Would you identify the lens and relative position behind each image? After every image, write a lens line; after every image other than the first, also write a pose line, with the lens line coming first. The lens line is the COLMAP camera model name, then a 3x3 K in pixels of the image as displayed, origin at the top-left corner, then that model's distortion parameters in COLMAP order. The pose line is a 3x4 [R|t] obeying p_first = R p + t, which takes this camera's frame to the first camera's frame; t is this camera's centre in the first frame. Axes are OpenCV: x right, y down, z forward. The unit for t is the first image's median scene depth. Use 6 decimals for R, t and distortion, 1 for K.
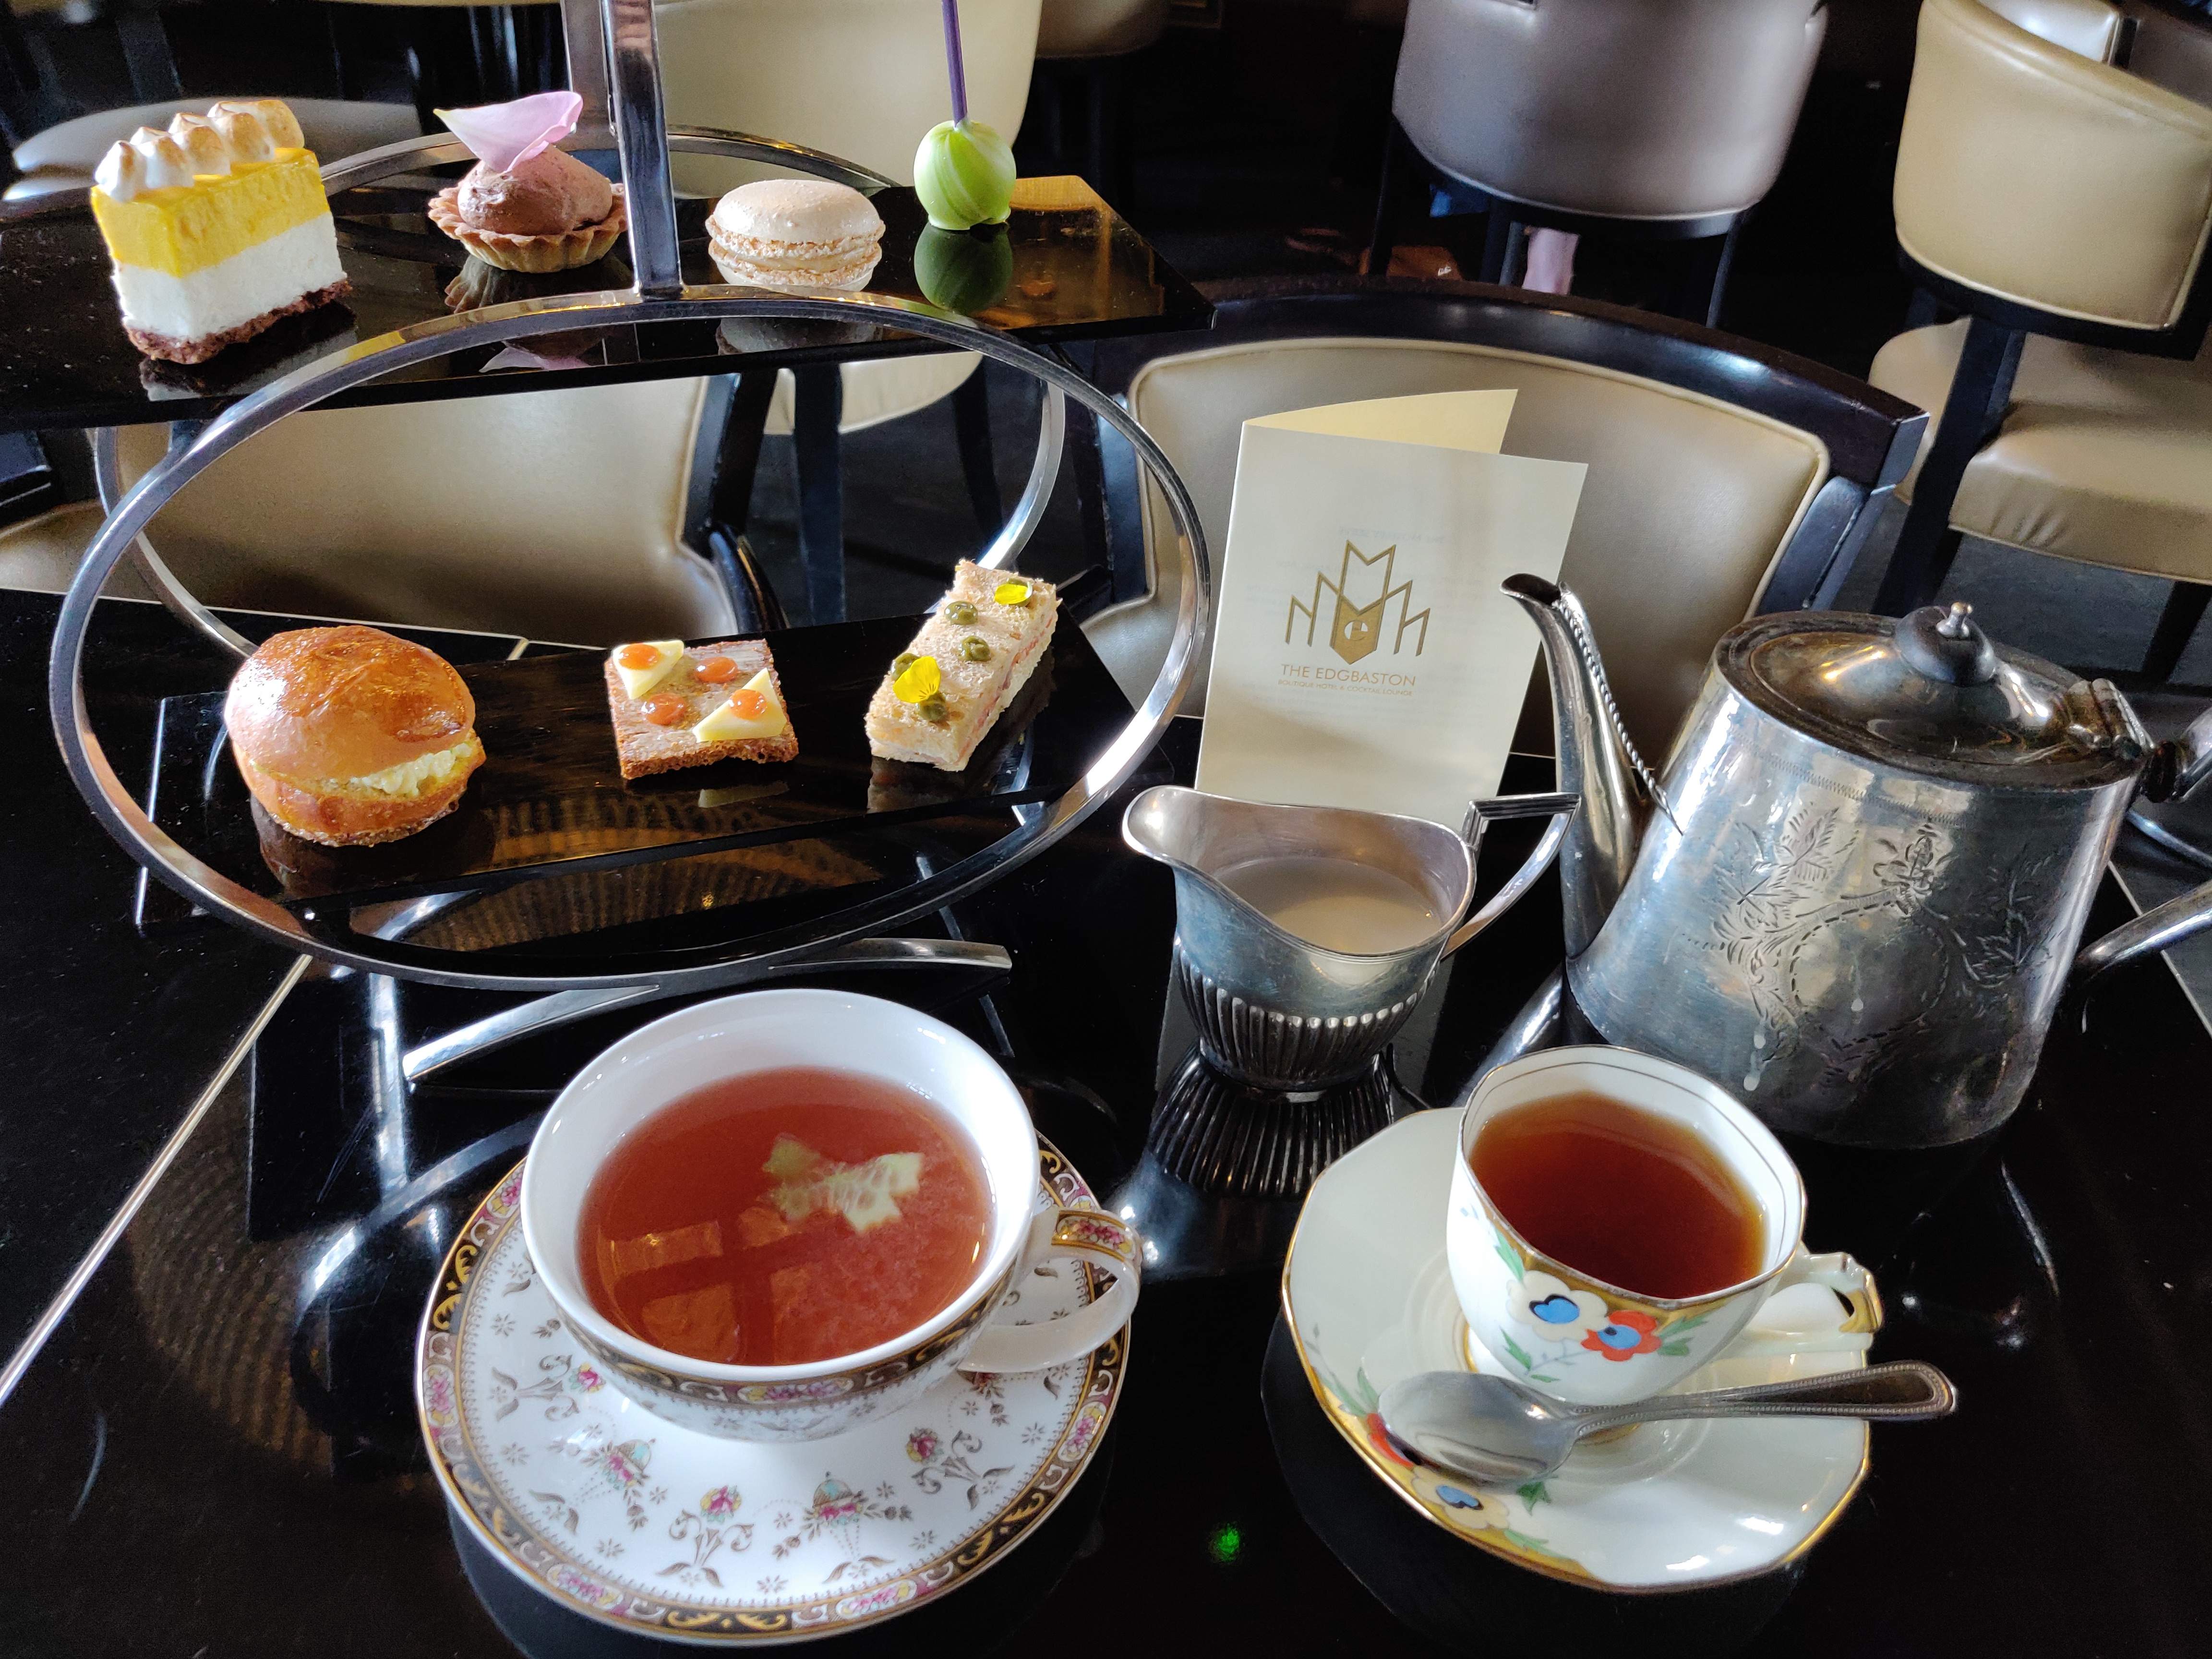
lens RADIAL K [[1739.9, 0, 1117.0], [0, 1739.9, 912.9], [0, 0, 1]] dist [-0.004287, 0.082436]
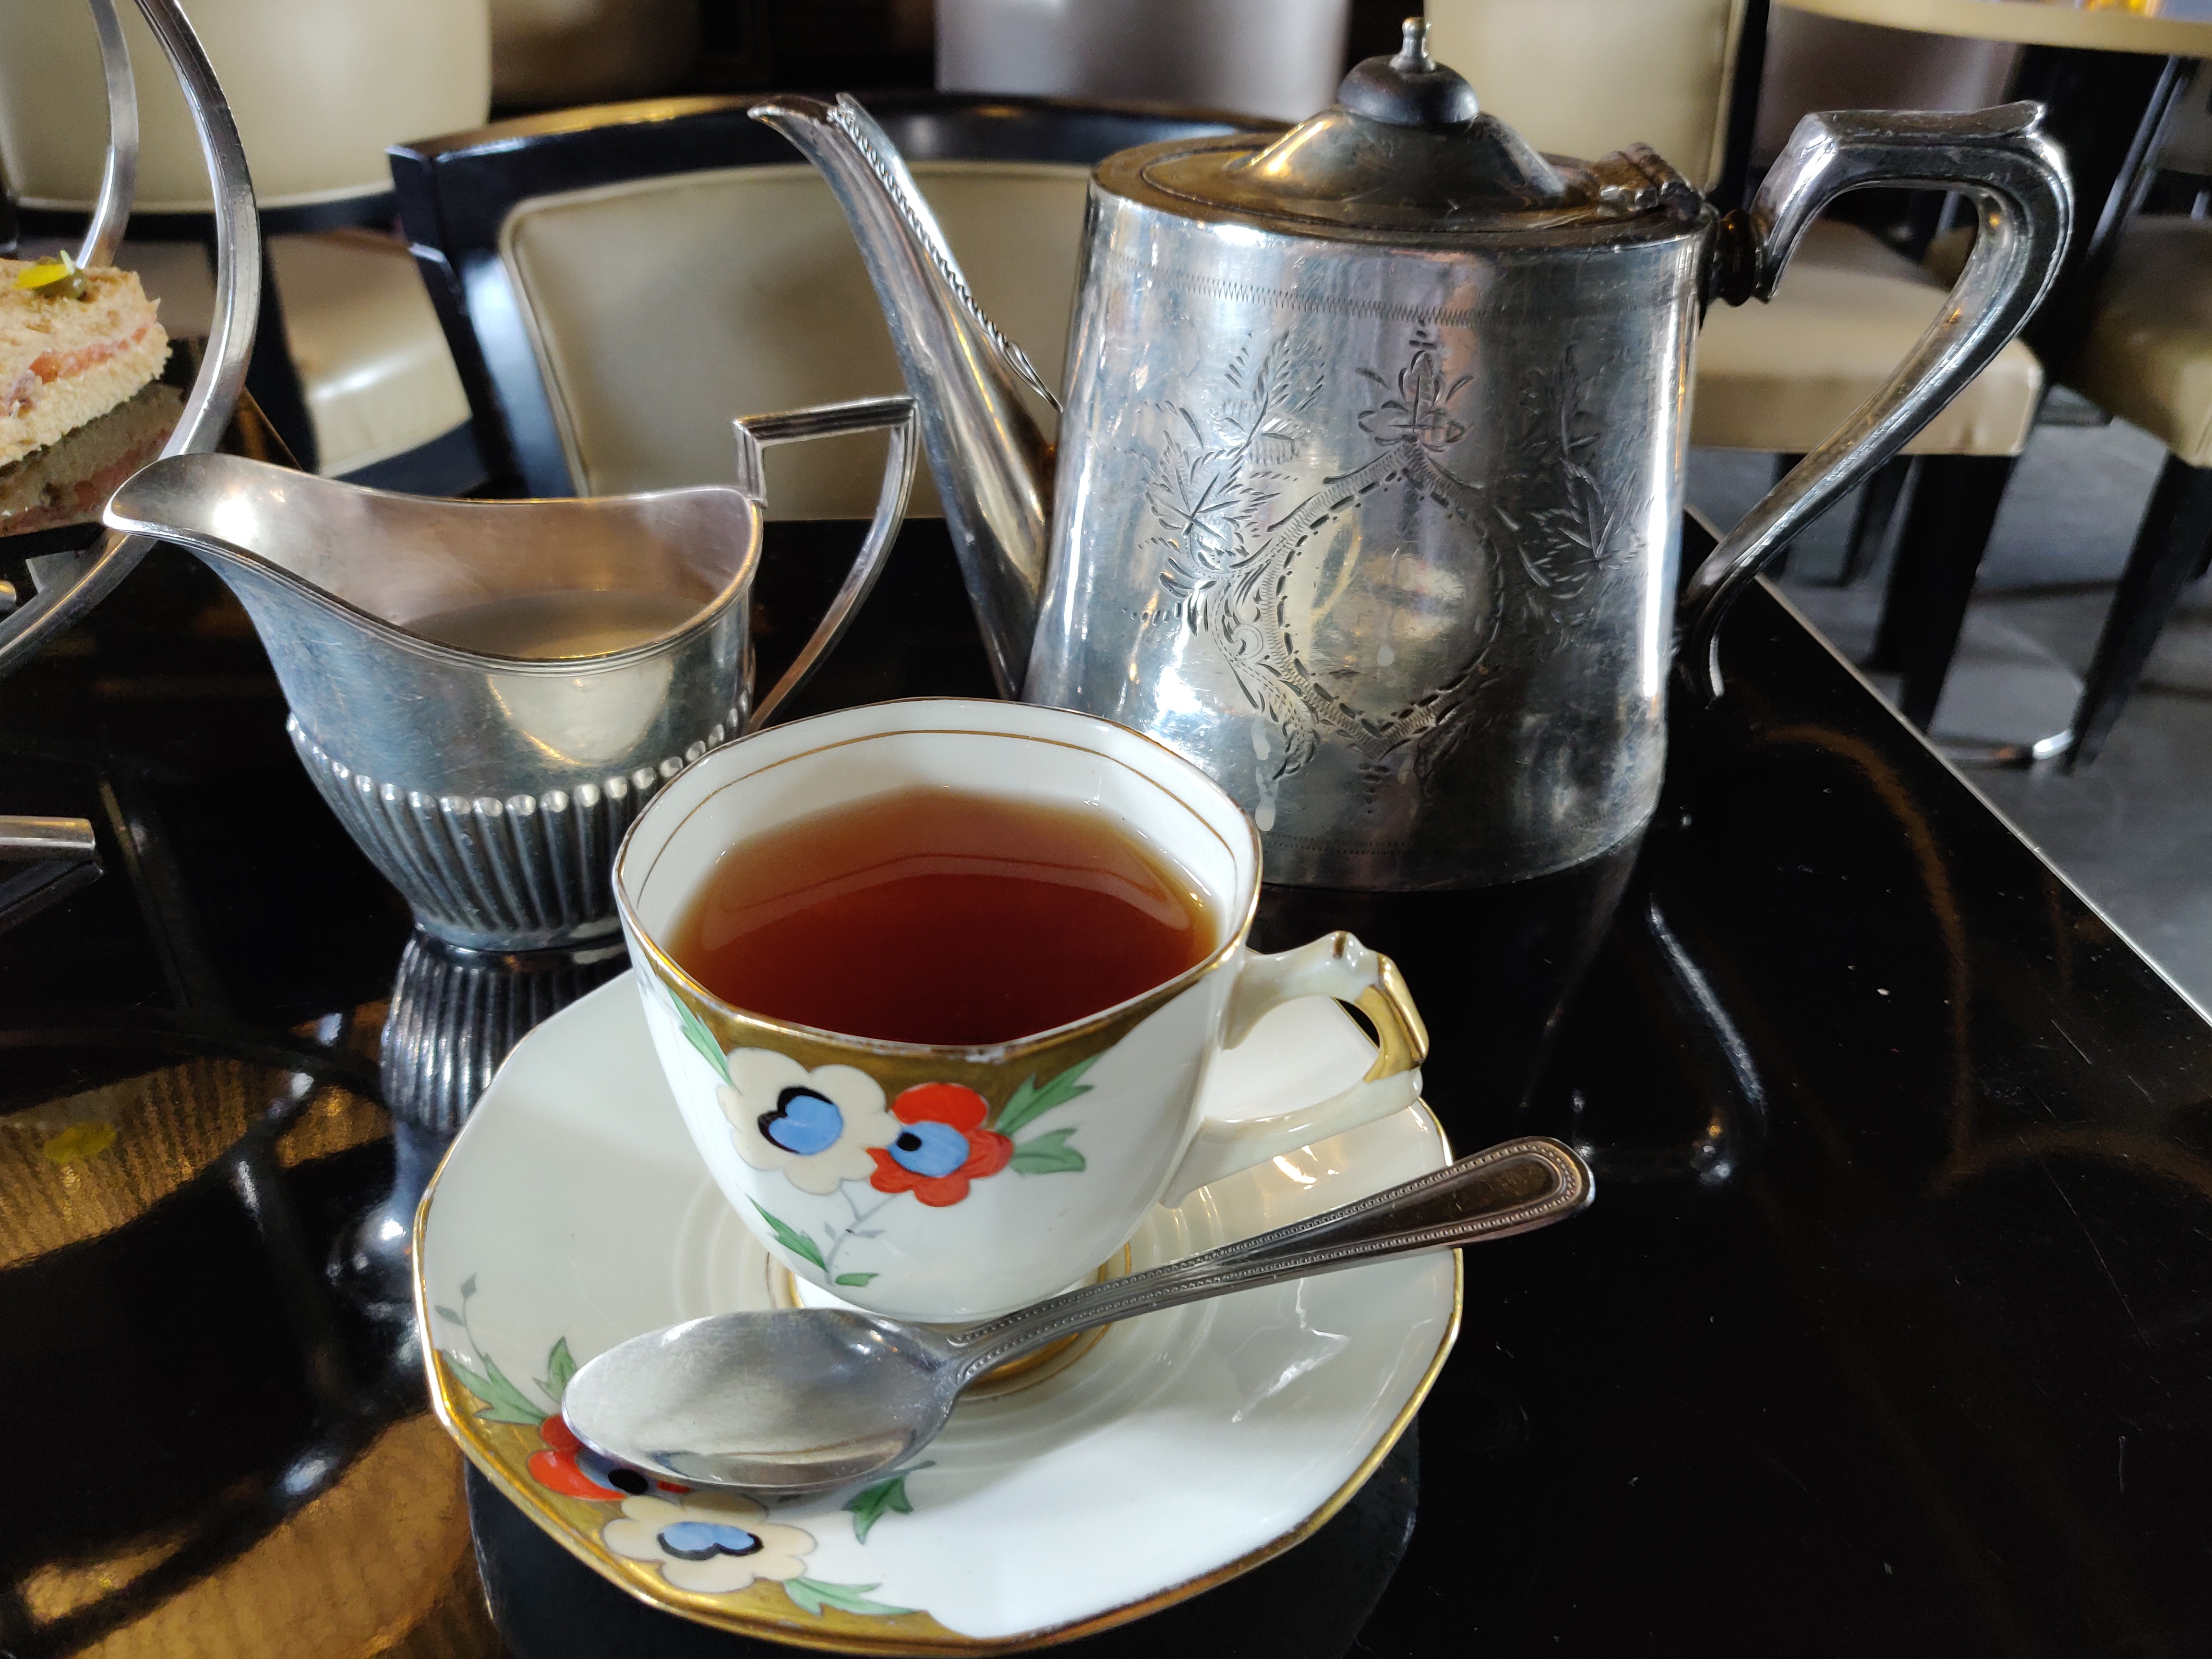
lens RADIAL K [[1739.9, 0, 1117.0], [0, 1739.9, 912.9], [0, 0, 1]] dist [-0.004287, 0.082436]
pose [[0.975702, -0.160429, 0.149222, 0.251853], [0.169367, 0.984325, -0.049173, 0.190551], [-0.138995, 0.073252, 0.987580, 0.444471]]
